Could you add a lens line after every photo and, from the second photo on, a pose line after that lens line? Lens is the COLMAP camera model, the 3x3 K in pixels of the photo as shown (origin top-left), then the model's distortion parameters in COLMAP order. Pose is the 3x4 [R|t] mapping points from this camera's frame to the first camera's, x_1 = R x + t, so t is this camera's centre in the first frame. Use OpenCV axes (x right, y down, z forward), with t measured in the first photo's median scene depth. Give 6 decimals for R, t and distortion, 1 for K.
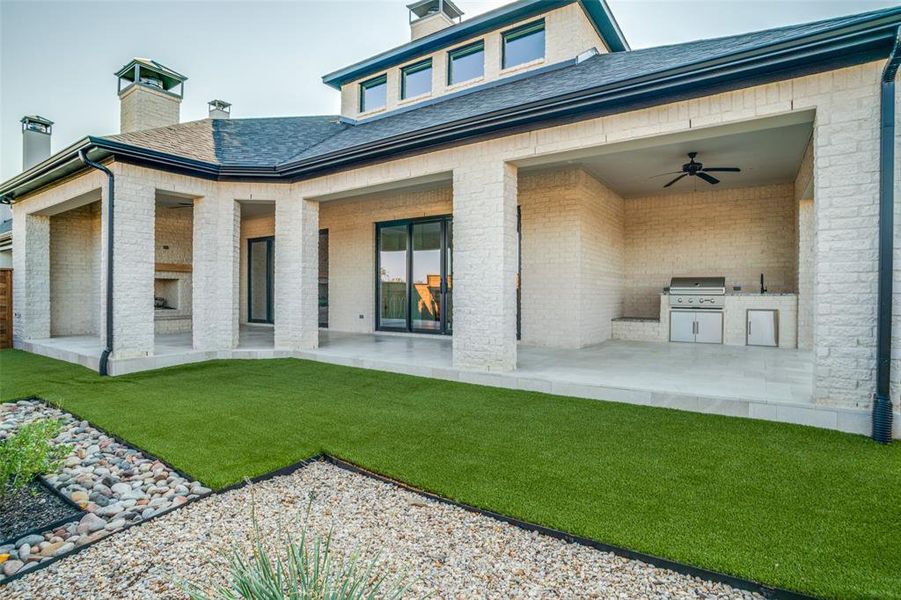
lens RADIAL K [[453.5, 0, 456.5], [0, 453.5, 295.8], [0, 0, 1]] dist [-0.042219, 0.000467]
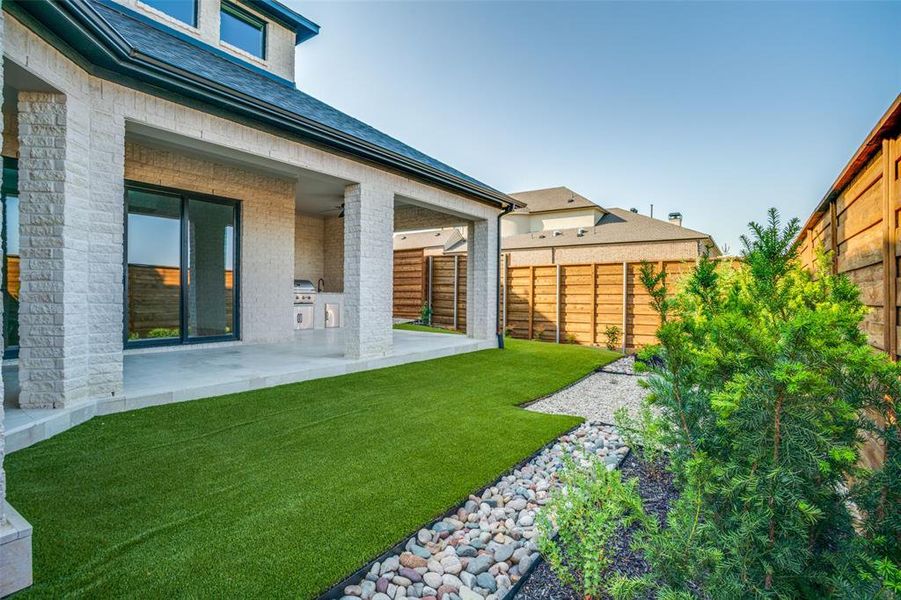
lens RADIAL K [[453.5, 0, 456.5], [0, 453.5, 295.8], [0, 0, 1]] dist [-0.042219, 0.000467]
pose [[-0.000787, -0.005532, 0.999984, -0.834517], [-0.008316, 0.999950, 0.005525, -0.006230], [-0.999965, -0.008311, -0.000833, 0.568566]]
